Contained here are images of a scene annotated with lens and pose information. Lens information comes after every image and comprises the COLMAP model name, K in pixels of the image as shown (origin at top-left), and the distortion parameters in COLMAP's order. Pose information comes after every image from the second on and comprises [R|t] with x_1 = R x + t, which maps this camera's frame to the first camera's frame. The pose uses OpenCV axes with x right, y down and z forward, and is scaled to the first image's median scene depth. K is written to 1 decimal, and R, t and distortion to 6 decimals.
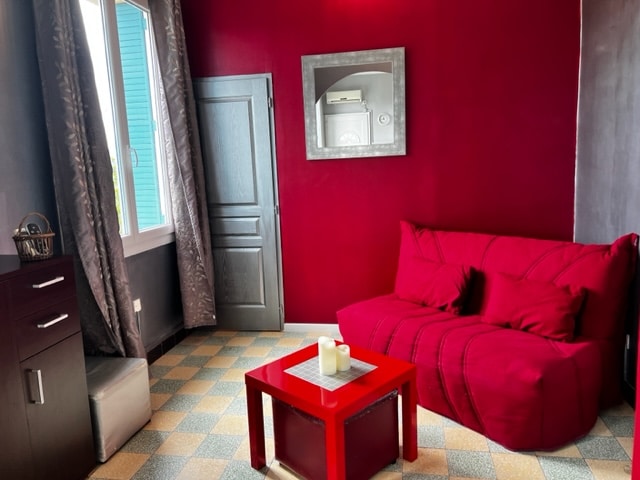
lens RADIAL K [[485.6, 0, 320.0], [0, 485.6, 240.0], [0, 0, 1]] dist [-0.002911, -0.003419]
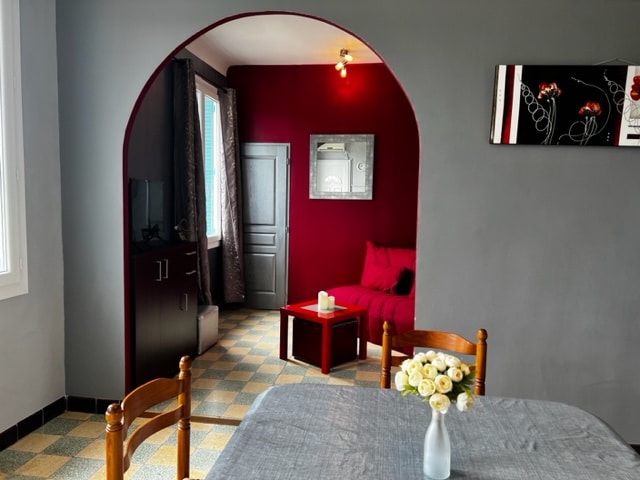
lens RADIAL K [[485.6, 0, 320.0], [0, 485.6, 240.0], [0, 0, 1]] dist [-0.002911, -0.003419]
pose [[0.997115, 0.058530, 0.048323, -0.062592], [-0.055059, 0.996007, -0.070281, 0.077386], [-0.052243, 0.067417, 0.996356, -0.570005]]
